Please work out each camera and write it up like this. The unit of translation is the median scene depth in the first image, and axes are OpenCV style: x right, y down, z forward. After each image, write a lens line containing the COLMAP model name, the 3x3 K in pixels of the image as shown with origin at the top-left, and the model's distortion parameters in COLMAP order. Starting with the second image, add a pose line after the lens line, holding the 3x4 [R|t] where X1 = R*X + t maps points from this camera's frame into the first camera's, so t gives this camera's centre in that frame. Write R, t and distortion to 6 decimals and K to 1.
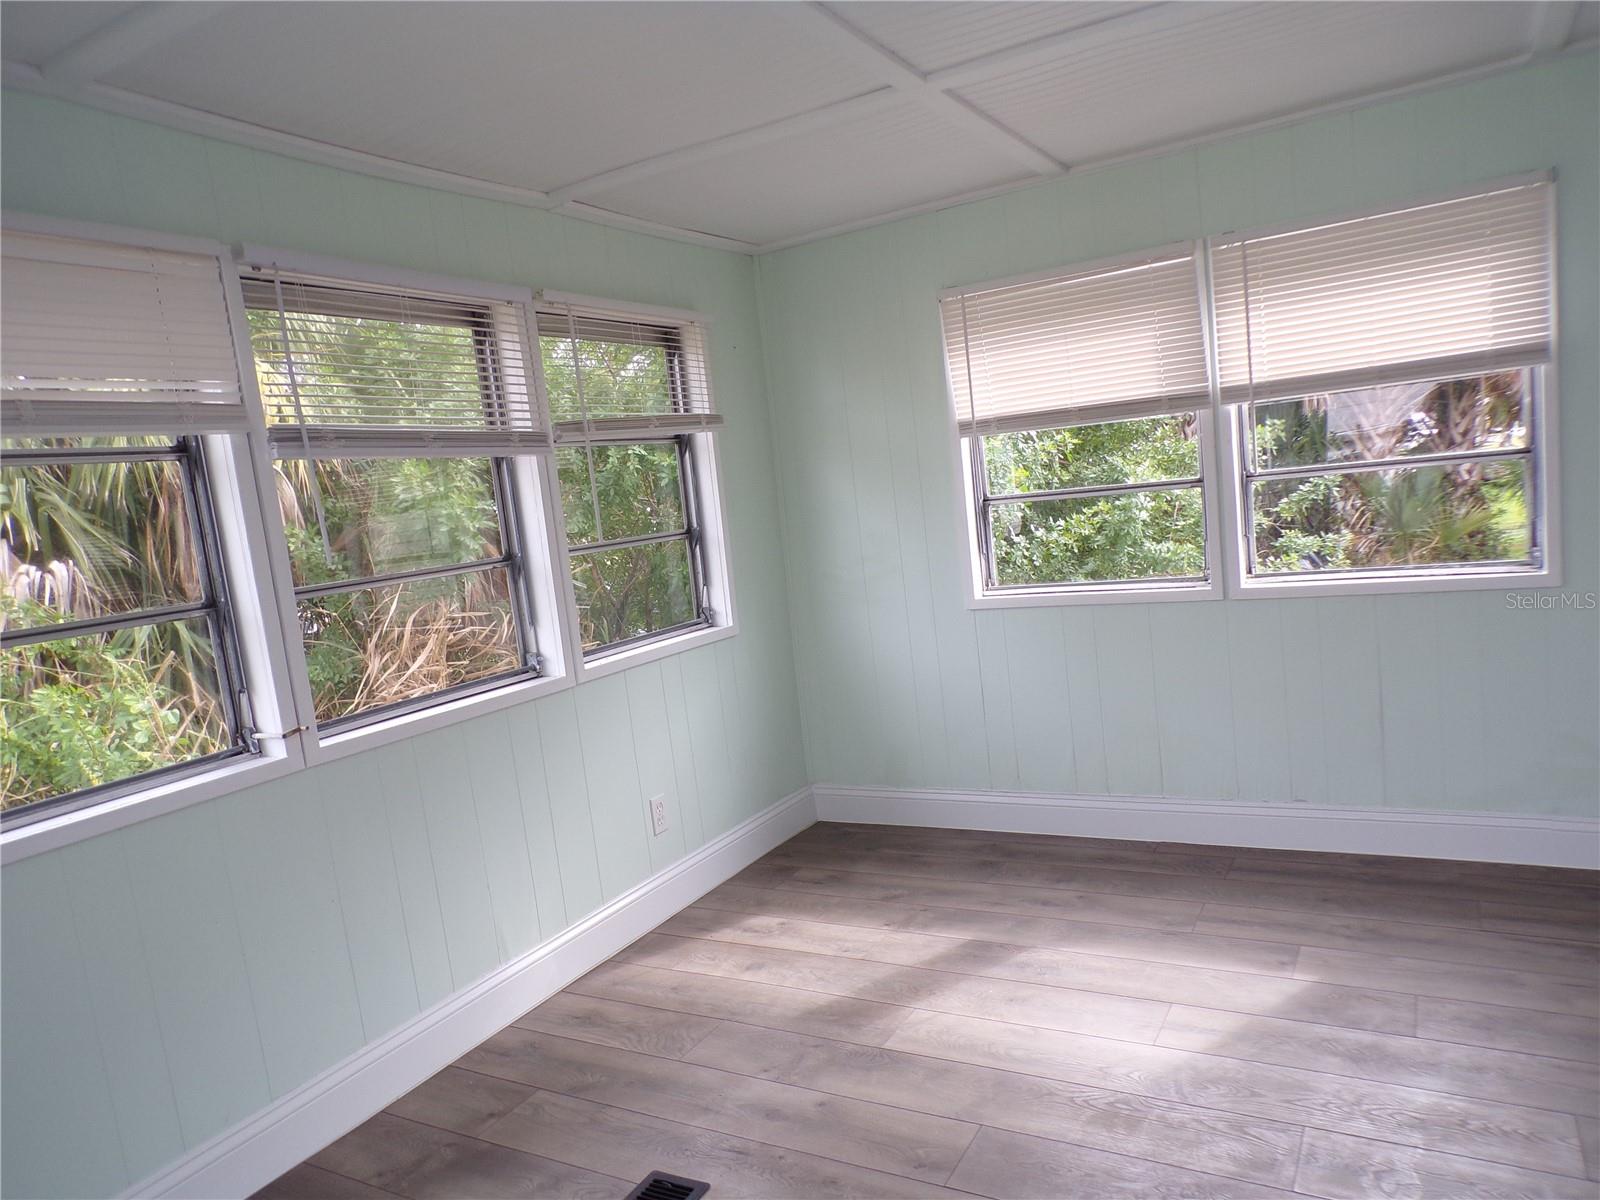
lens RADIAL K [[1081.1, 0, 805.9], [0, 1081.1, 607.9], [0, 0, 1]] dist [-0.005867, 0.010034]
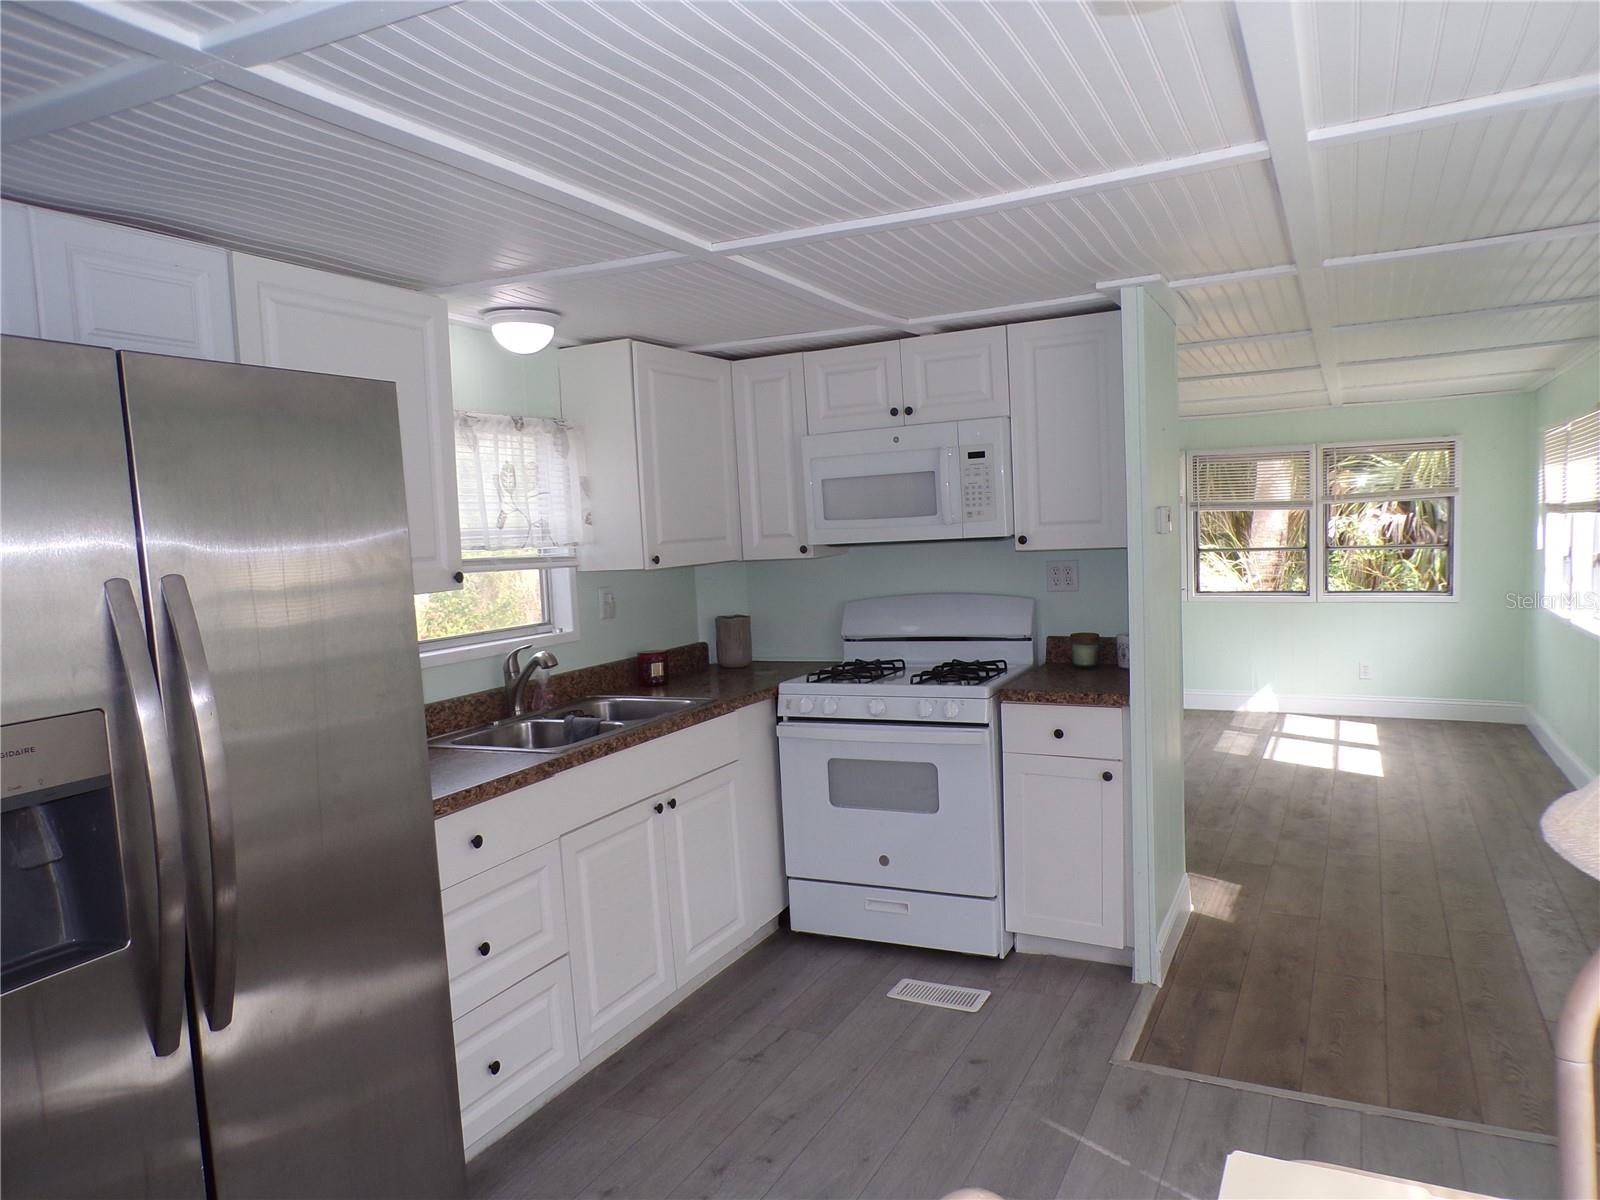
lens RADIAL K [[1081.1, 0, 786.1], [0, 1081.1, 611.3], [0, 0, 1]] dist [-0.005867, 0.010034]
pose [[0.048286, 0.192108, -0.980185, 2.111287], [-0.083783, 0.978651, 0.187679, -0.259306], [0.995313, 0.073060, 0.063350, -0.337693]]
